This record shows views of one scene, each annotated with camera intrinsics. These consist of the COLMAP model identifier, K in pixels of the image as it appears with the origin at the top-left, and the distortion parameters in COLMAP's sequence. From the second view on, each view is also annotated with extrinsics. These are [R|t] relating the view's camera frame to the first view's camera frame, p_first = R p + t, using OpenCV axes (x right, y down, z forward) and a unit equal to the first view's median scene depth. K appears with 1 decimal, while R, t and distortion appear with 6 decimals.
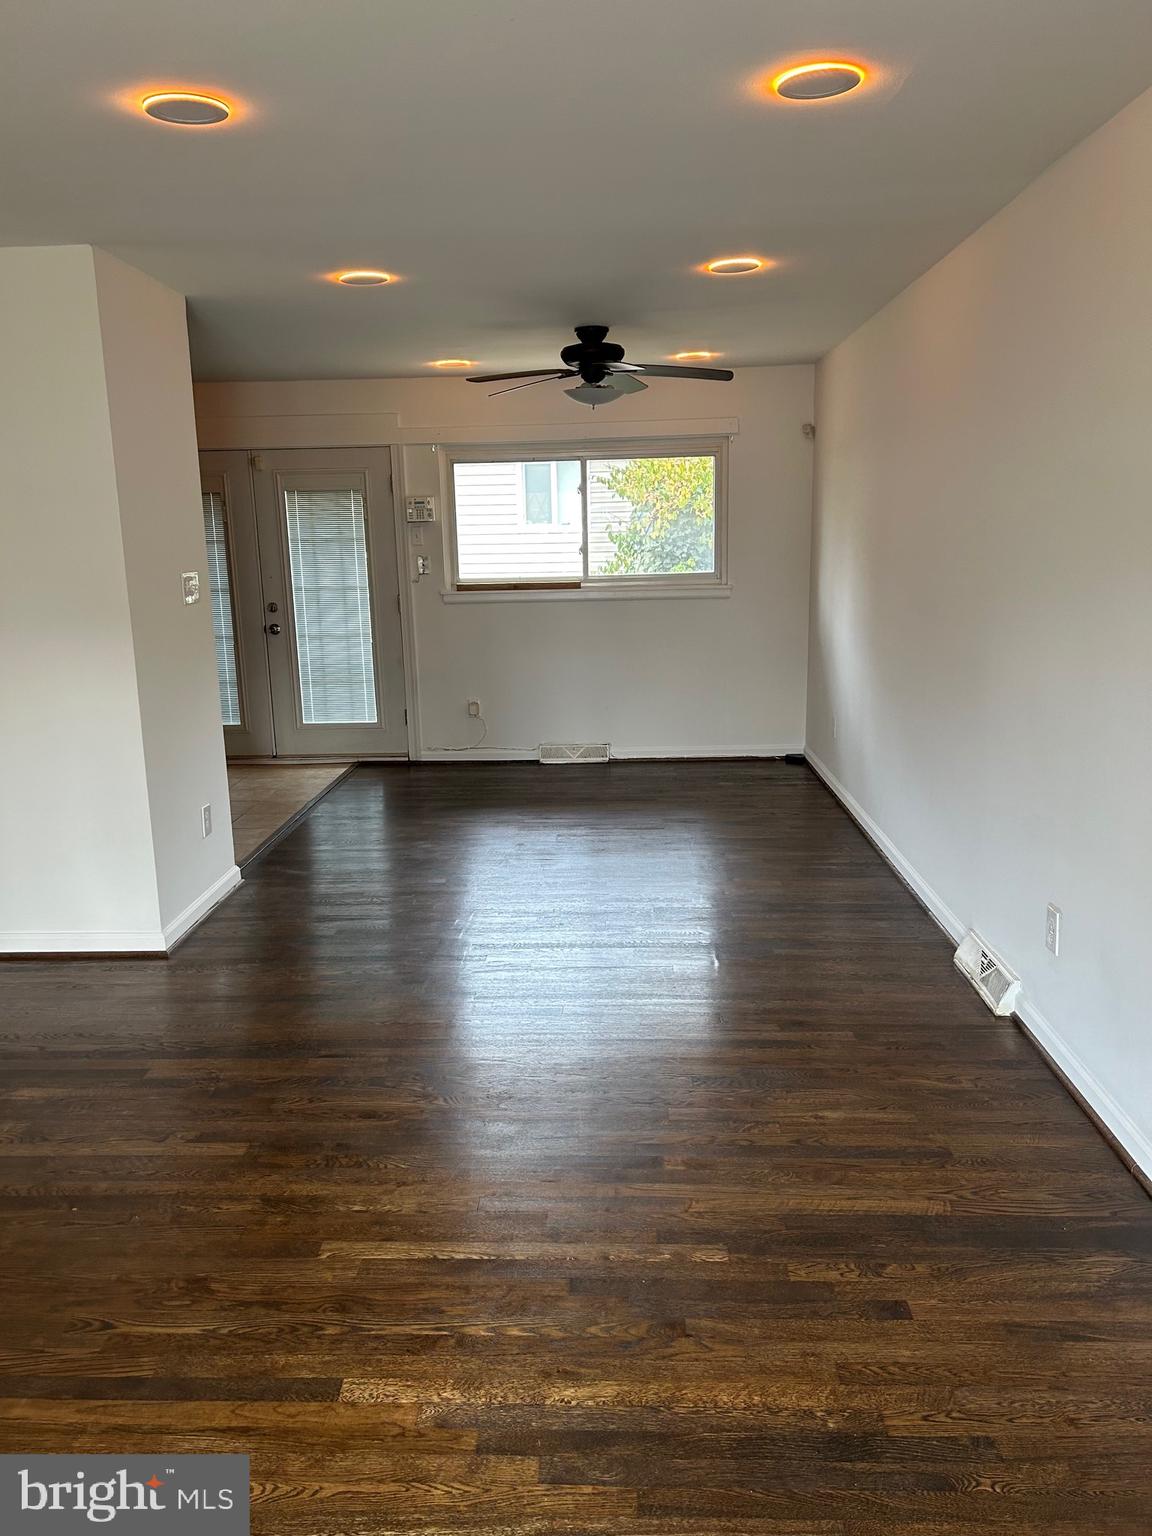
lens RADIAL K [[1151.1, 0, 572.5], [0, 1151.1, 767.5], [0, 0, 1]] dist [0.065369, -0.068448]
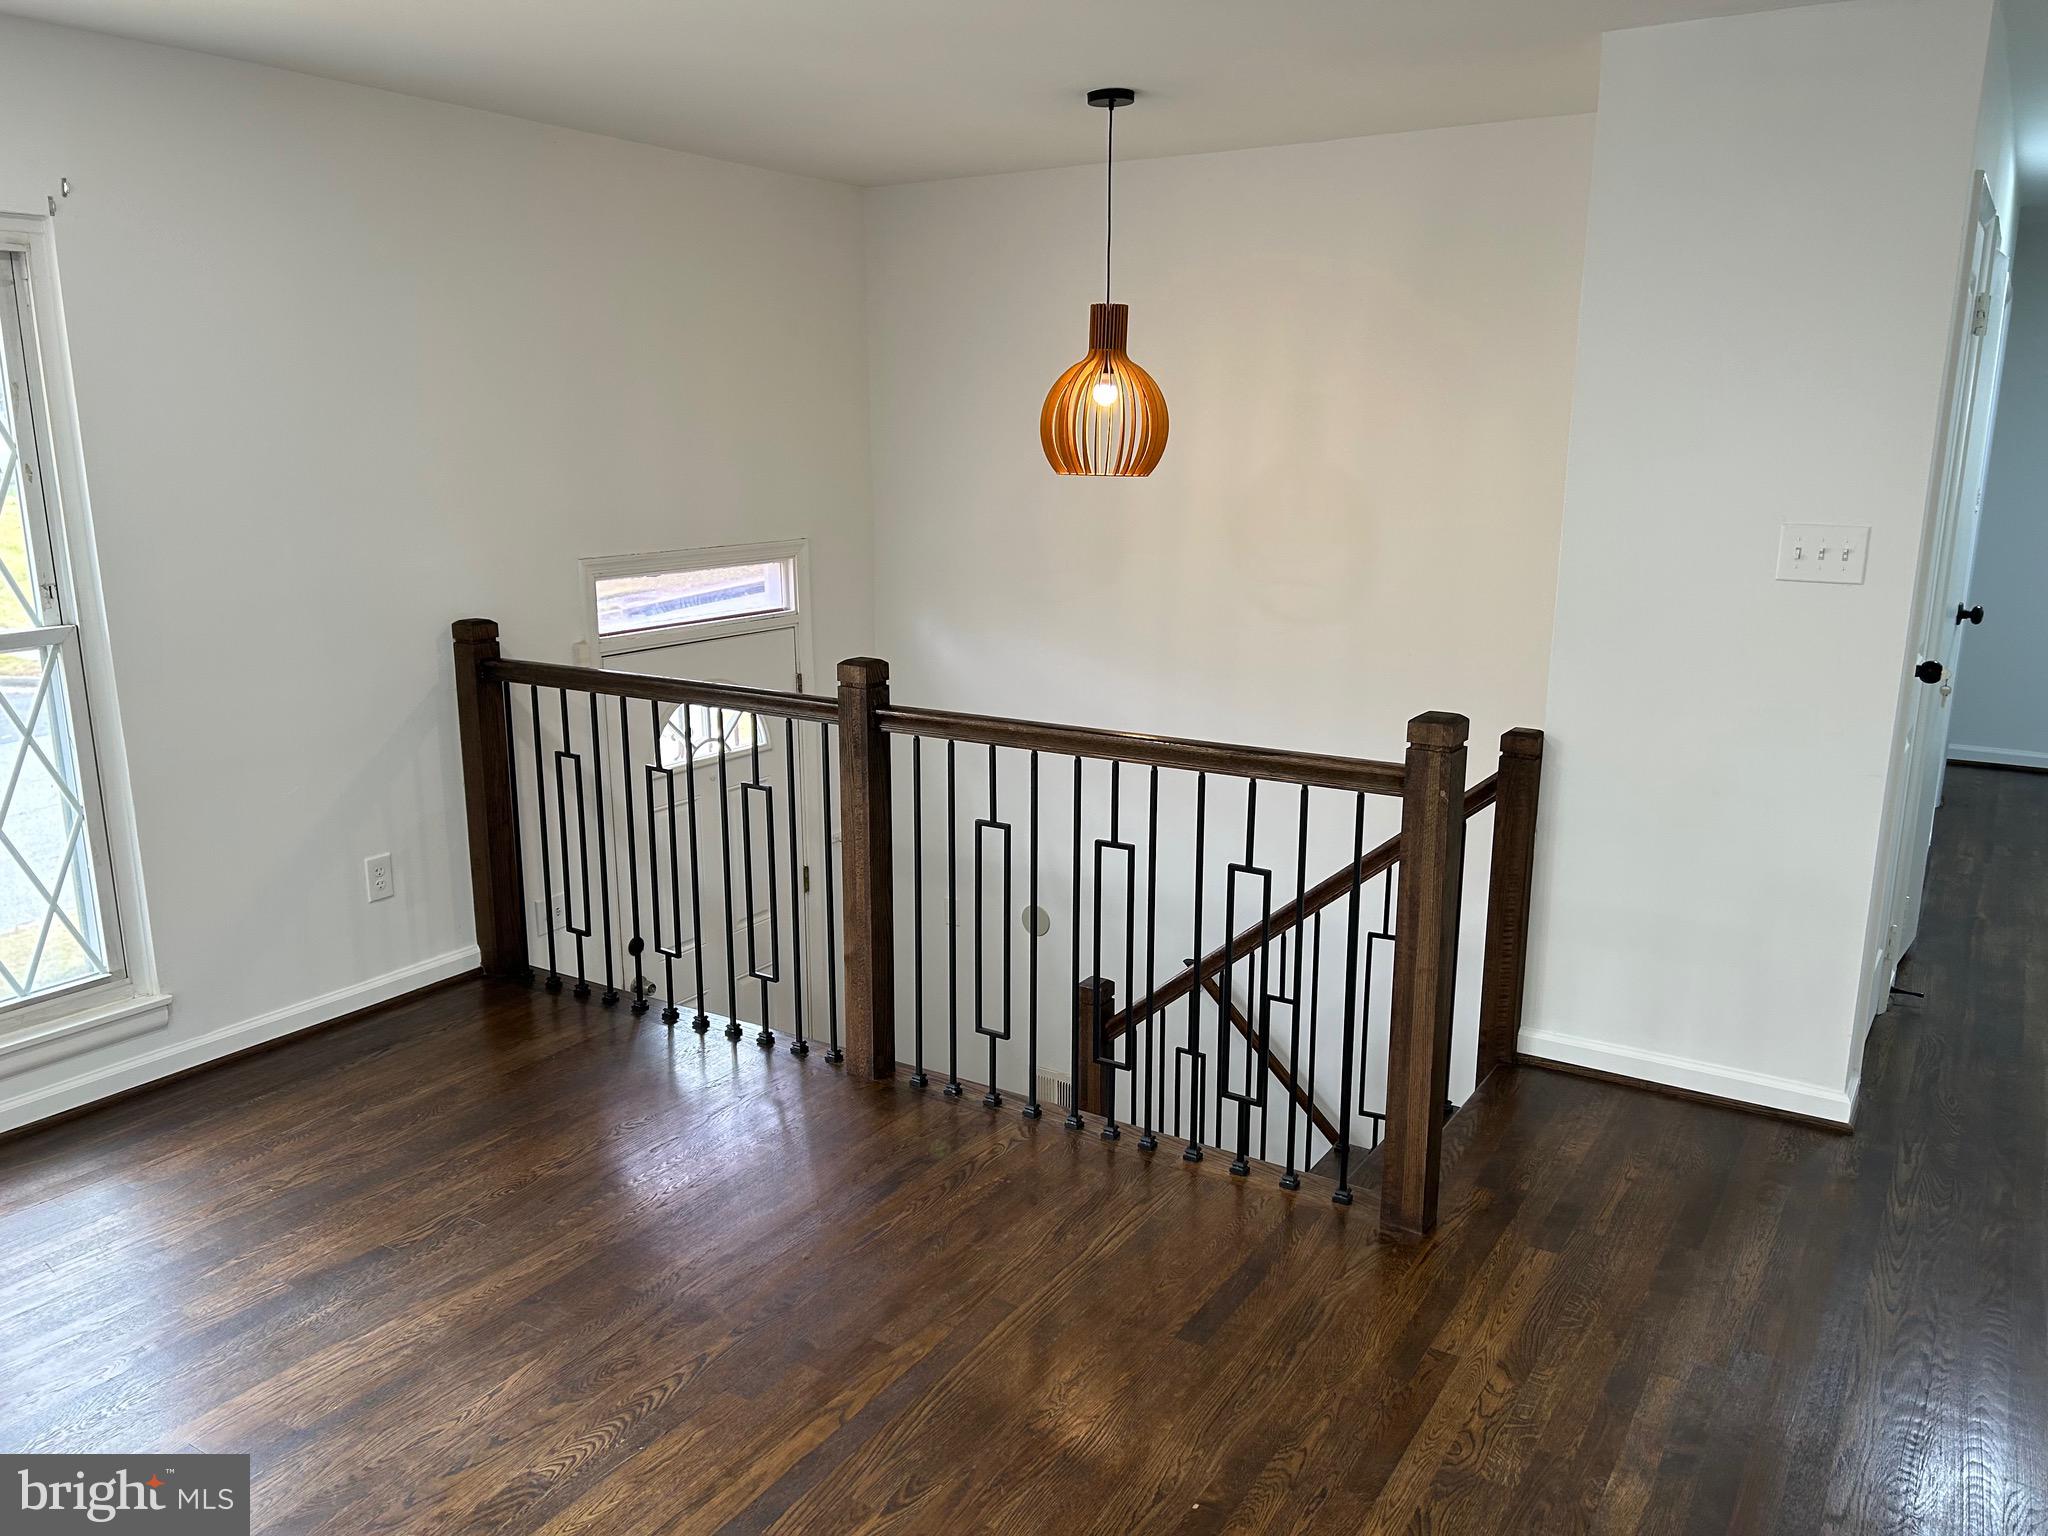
lens RADIAL K [[1534.8, 0, 1023.5], [0, 1534.8, 778.6], [0, 0, 1]] dist [0.065369, -0.068448]
pose [[-0.496839, 0.220382, -0.839394, 0.162547], [-0.169463, 0.923963, 0.342891, -0.173658], [0.851136, 0.312607, -0.421715, 0.699770]]
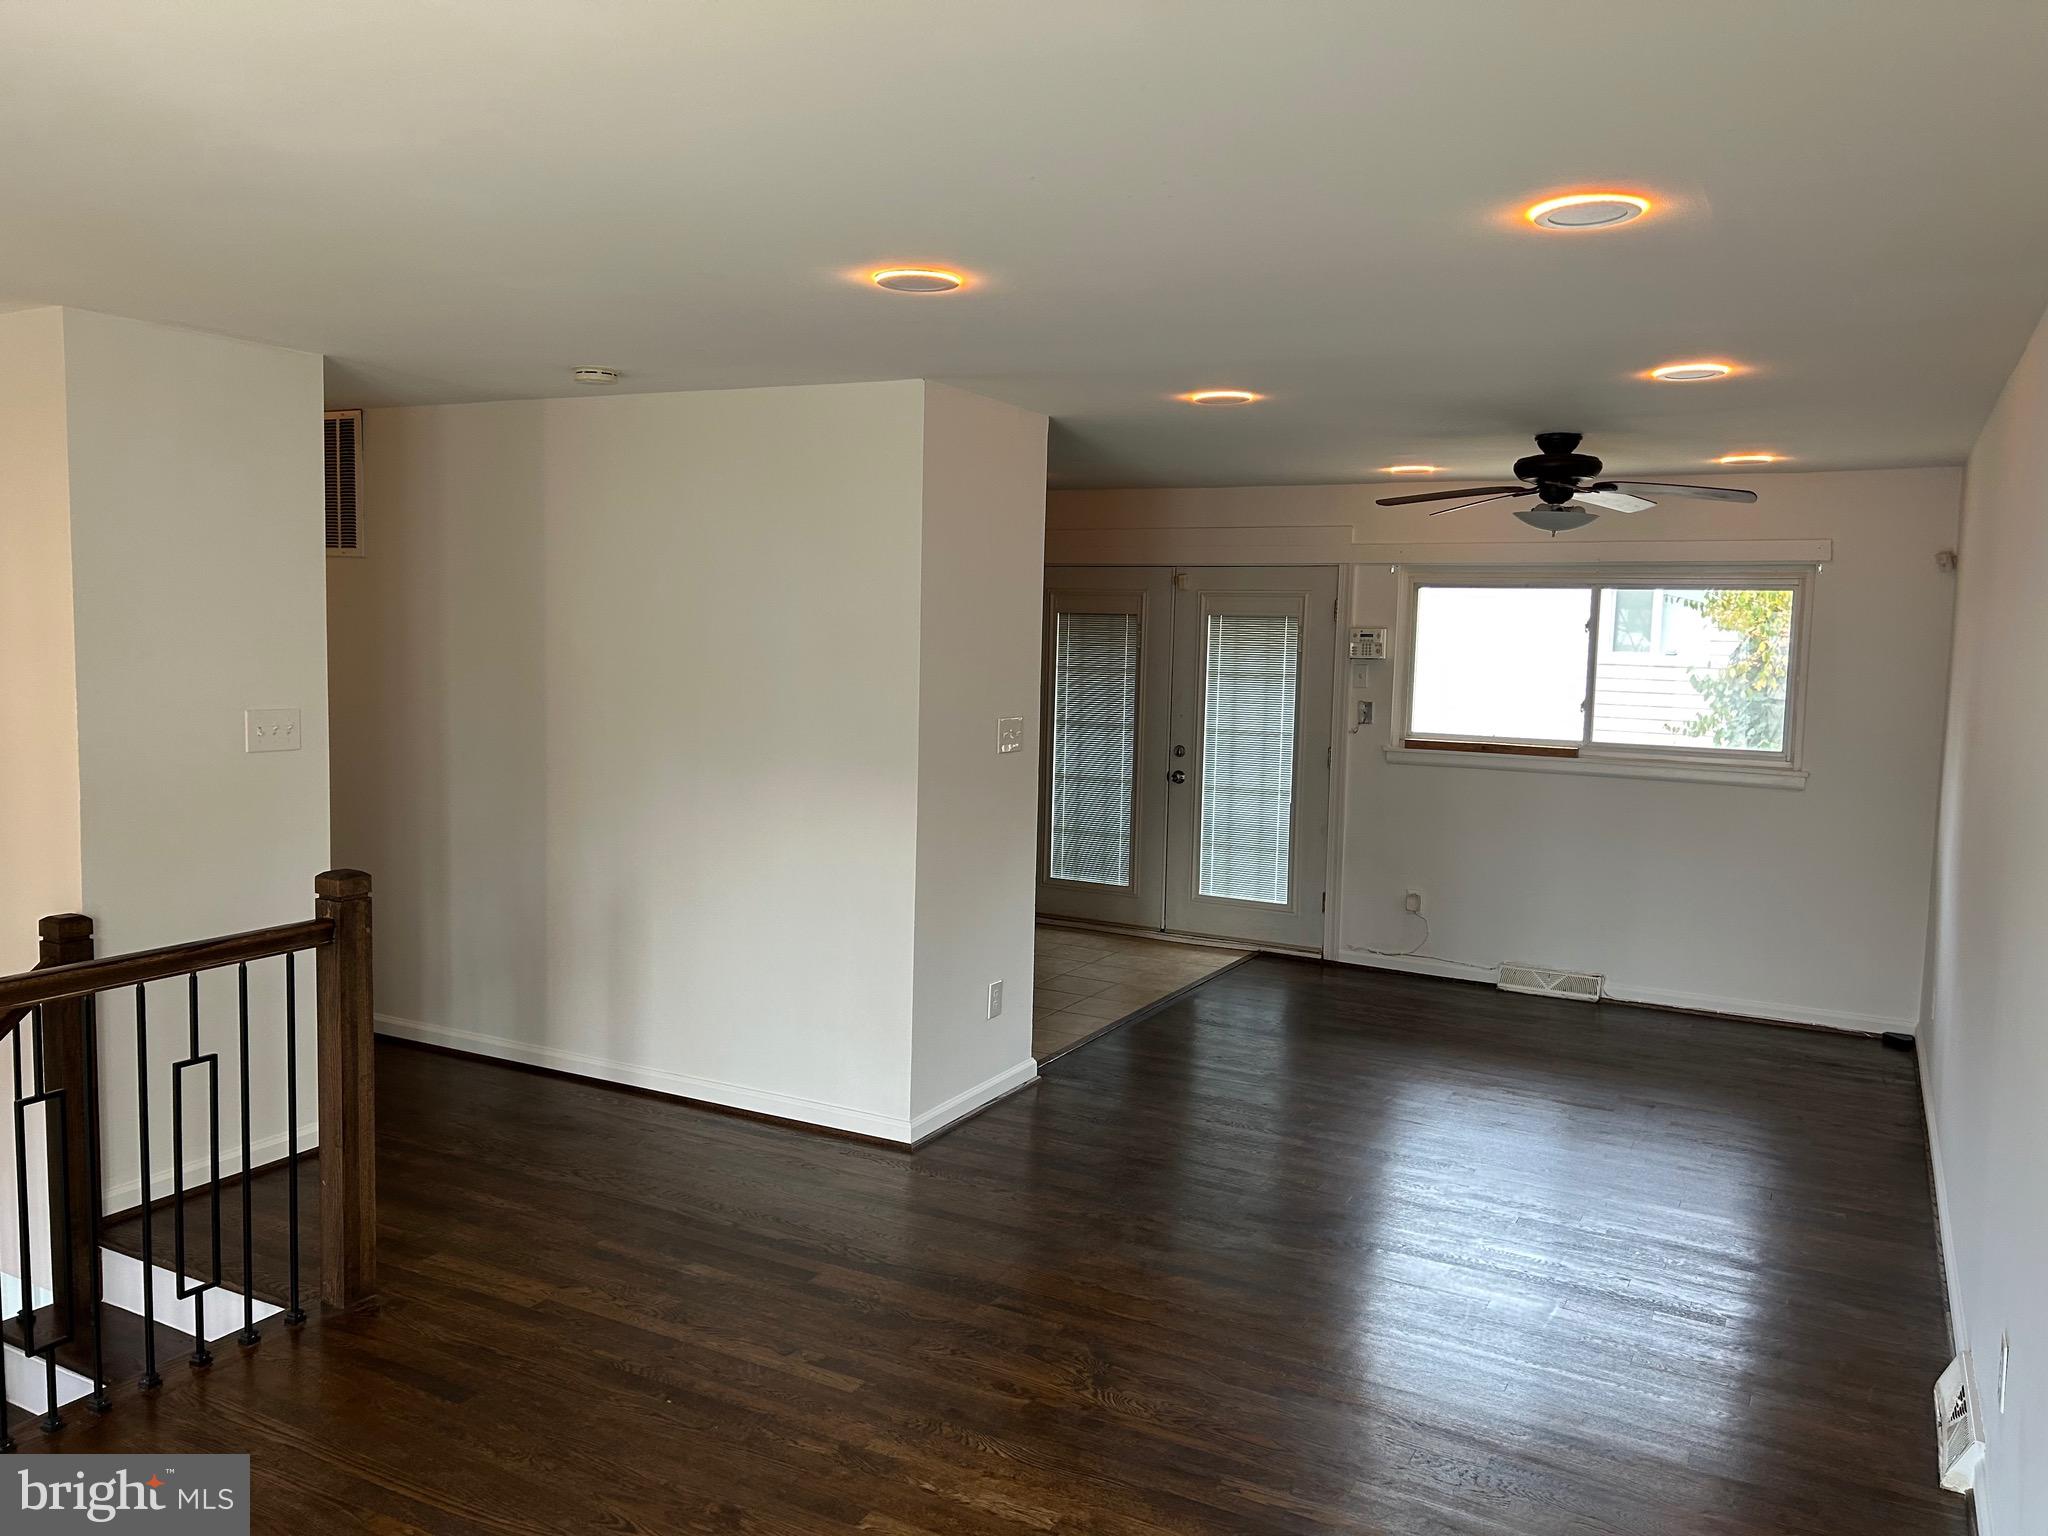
lens RADIAL K [[1534.8, 0, 1033.5], [0, 1534.8, 765.5], [0, 0, 1]] dist [0.065369, -0.068448]
pose [[0.900311, 0.085273, -0.426813, 0.197685], [-0.133853, 0.987342, -0.085085, -0.036402], [0.414155, 0.133733, 0.900328, -0.044152]]
